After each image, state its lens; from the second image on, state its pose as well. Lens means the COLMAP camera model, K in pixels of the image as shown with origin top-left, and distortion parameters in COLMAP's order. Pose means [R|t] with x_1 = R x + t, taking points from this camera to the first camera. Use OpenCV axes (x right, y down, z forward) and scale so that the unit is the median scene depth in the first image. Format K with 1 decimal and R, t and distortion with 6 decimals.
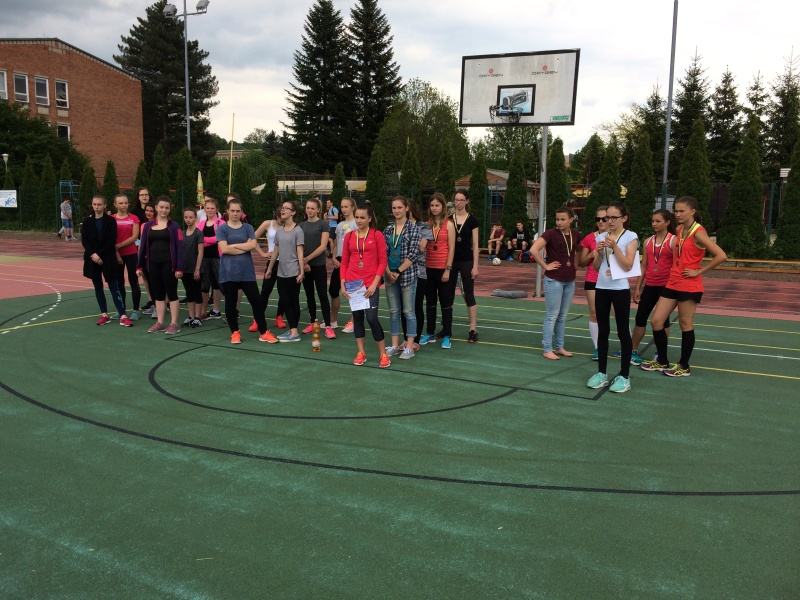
lens RADIAL K [[685.1, 0, 400.0], [0, 685.1, 300.0], [0, 0, 1]] dist [0.078939, -0.106985]
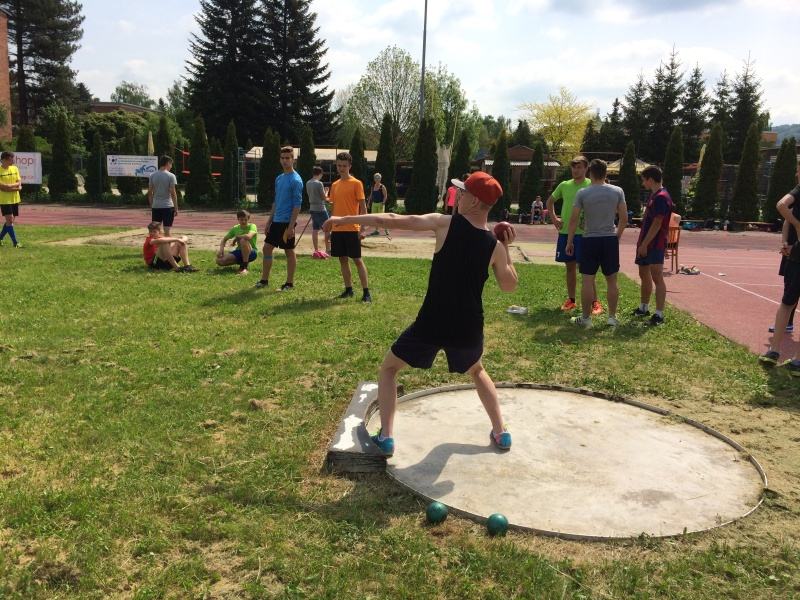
lens RADIAL K [[671.2, 0, 397.7], [0, 671.2, 295.2], [0, 0, 1]] dist [0.095209, -0.126179]
pose [[0.929573, -0.045401, 0.365831, -0.296382], [0.027733, 0.998187, 0.053411, -0.014991], [-0.367593, -0.039504, 0.929147, 0.070426]]
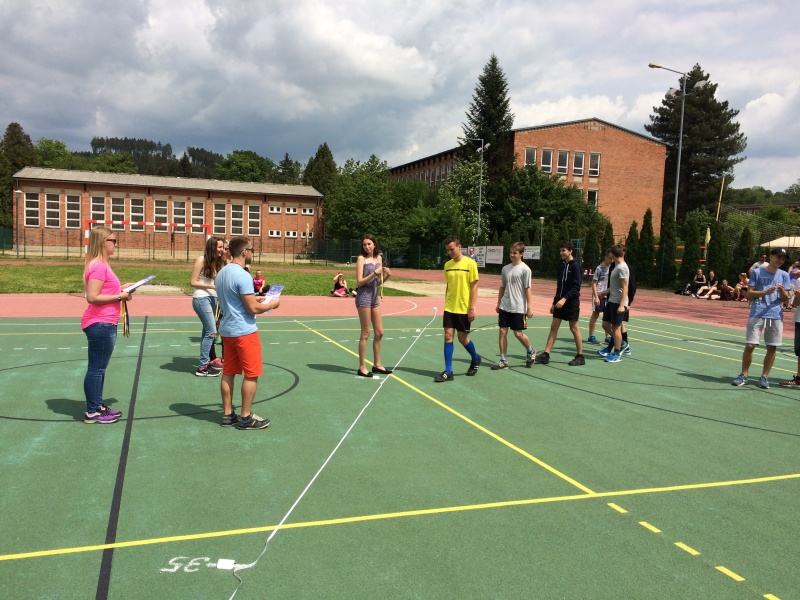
lens RADIAL K [[673.7, 0, 397.6], [0, 673.7, 298.7], [0, 0, 1]] dist [0.085516, -0.111656]
pose [[0.740271, 0.061874, -0.669456, 0.050267], [-0.113872, 0.992908, -0.034148, 0.006030], [0.662596, 0.101511, 0.742067, -0.049703]]
